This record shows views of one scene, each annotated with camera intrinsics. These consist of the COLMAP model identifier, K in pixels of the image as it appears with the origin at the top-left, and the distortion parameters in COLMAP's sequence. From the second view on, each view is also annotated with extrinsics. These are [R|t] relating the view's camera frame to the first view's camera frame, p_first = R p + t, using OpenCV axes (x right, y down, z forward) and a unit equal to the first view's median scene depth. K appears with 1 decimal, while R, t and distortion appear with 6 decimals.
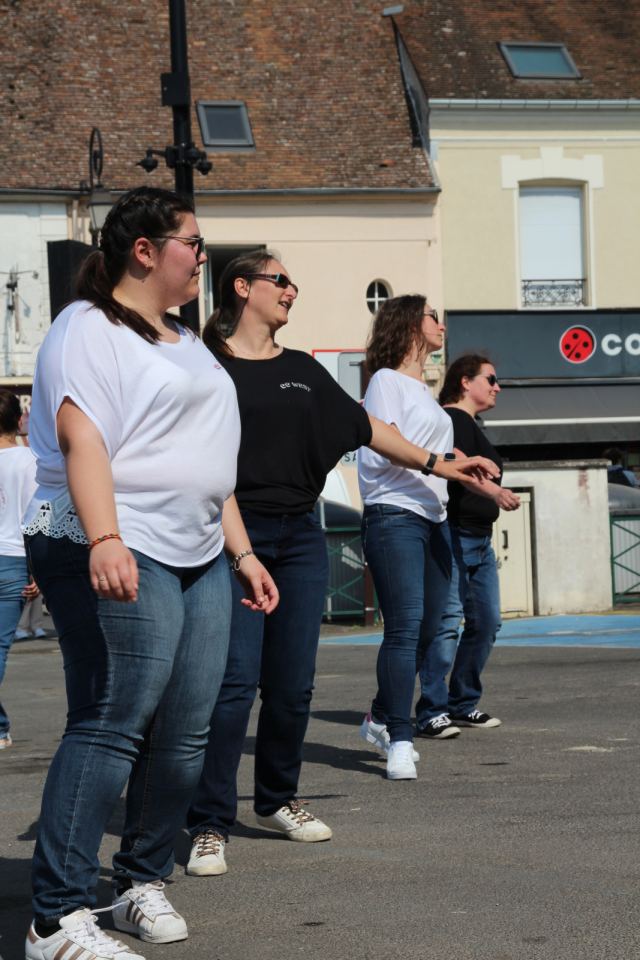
lens RADIAL K [[2227.4, 0, 318.0], [0, 2227.4, 474.8], [0, 0, 1]] dist [0.327228, 0.000000]
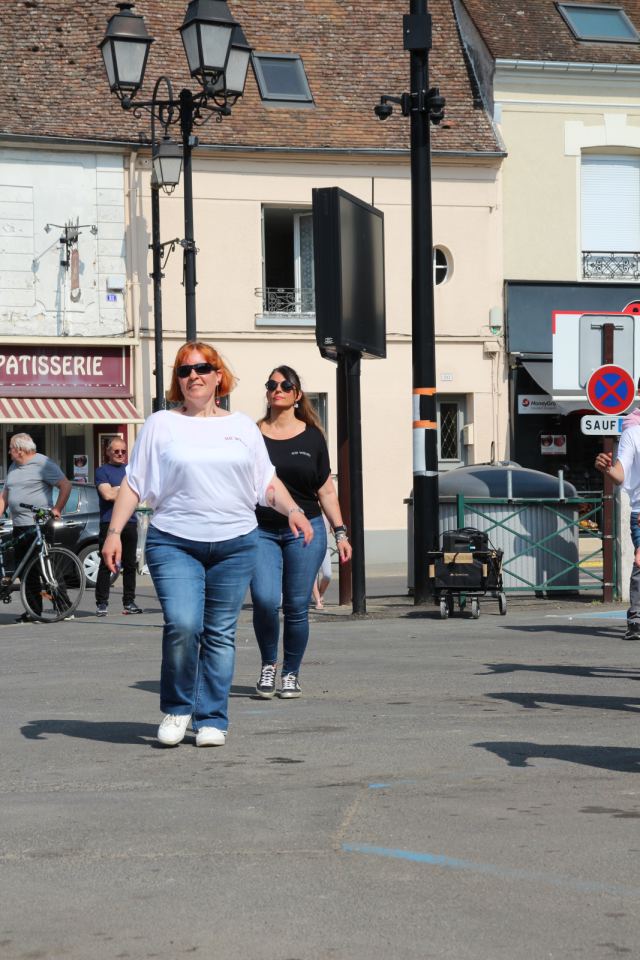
lens RADIAL K [[2294.2, 0, 325.5], [0, 2294.2, 479.8], [0, 0, 1]] dist [0.360715, 0.000000]
pose [[0.995766, 0.021917, 0.089272, -0.106542], [-0.022816, 0.999699, 0.009071, 0.005230], [-0.089046, -0.011069, 0.995966, 0.015040]]
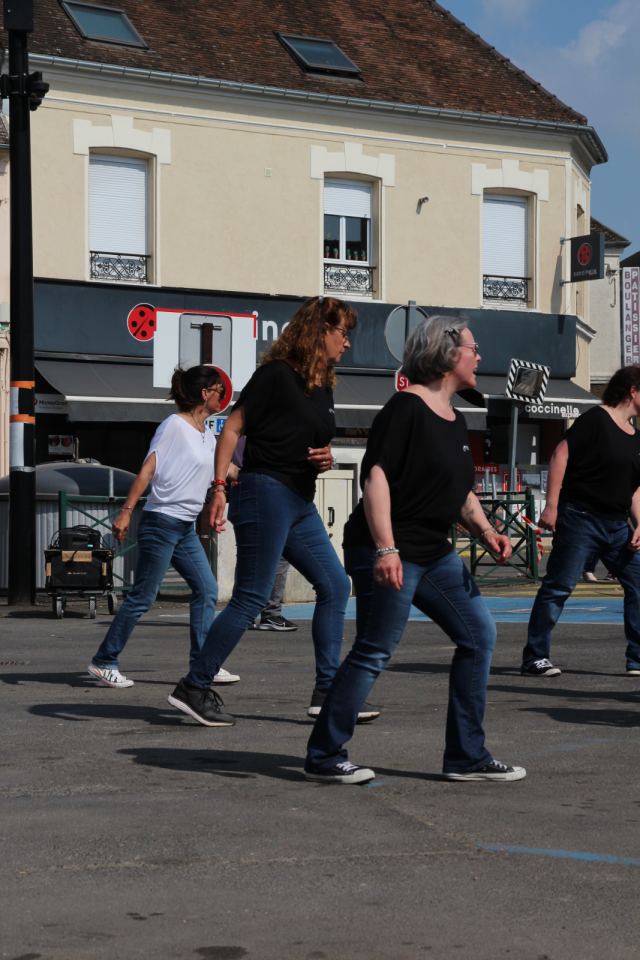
lens RADIAL K [[2294.2, 0, 325.6], [0, 2294.2, 483.4], [0, 0, 1]] dist [0.360715, 0.000000]
pose [[0.937162, 0.039678, 0.346631, -0.154780], [-0.042216, 0.999108, -0.000229, 0.008661], [-0.346332, -0.014419, 0.938001, 0.033097]]
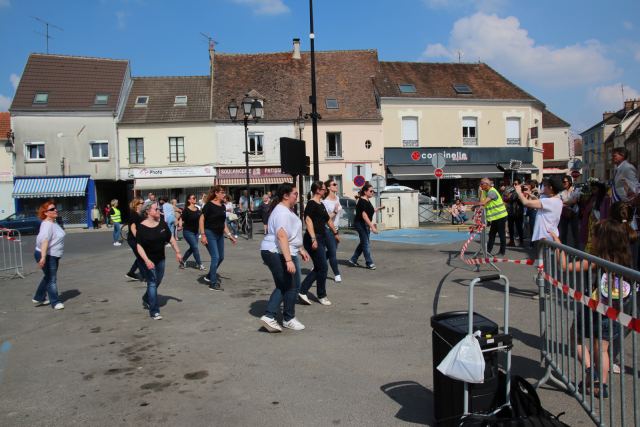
lens RADIAL K [[507.4, 0, 316.1], [0, 507.4, 225.3], [0, 0, 1]] dist [-0.140429, 0.127741]
pose [[0.995973, 0.010356, -0.089057, 0.015629], [-0.001986, 0.995611, 0.093564, -0.016647], [0.089635, -0.093011, 0.991622, 0.040688]]
